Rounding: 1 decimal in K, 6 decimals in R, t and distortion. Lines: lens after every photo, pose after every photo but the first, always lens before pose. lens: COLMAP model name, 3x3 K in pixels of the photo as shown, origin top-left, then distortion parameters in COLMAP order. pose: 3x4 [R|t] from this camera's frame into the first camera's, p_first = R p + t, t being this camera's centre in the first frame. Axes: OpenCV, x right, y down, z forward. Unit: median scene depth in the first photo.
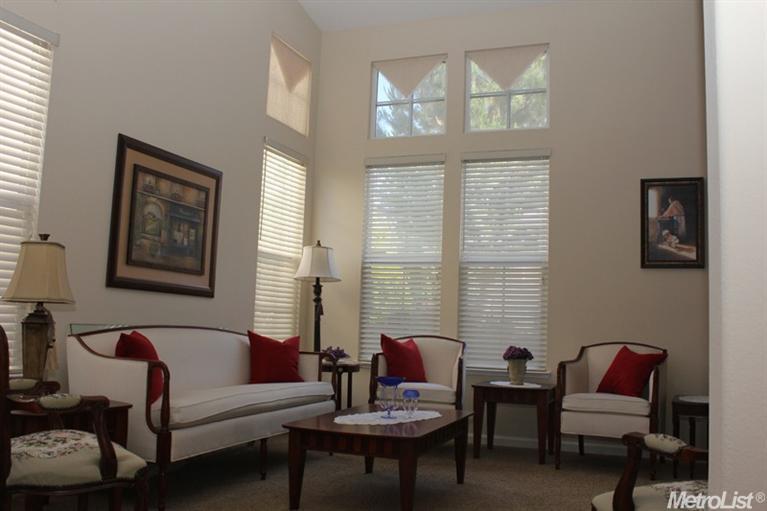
lens RADIAL K [[719.0, 0, 383.5], [0, 719.0, 255.5], [0, 0, 1]] dist [-0.003734, -0.001329]
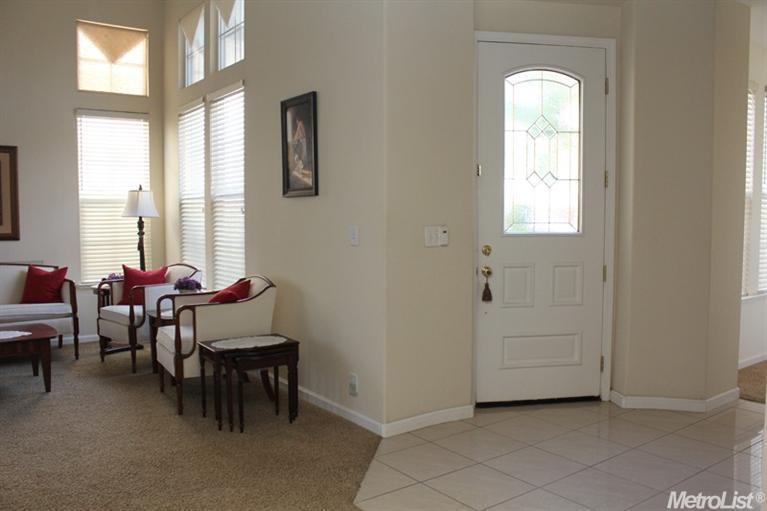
lens RADIAL K [[628.6, 0, 383.5], [0, 628.6, 255.5], [0, 0, 1]] dist [-0.017792, -0.000403]
pose [[0.818870, -0.002005, -0.573976, 0.946468], [0.093394, 0.987133, 0.129793, -0.002166], [0.566330, -0.159889, 0.808521, 0.391862]]
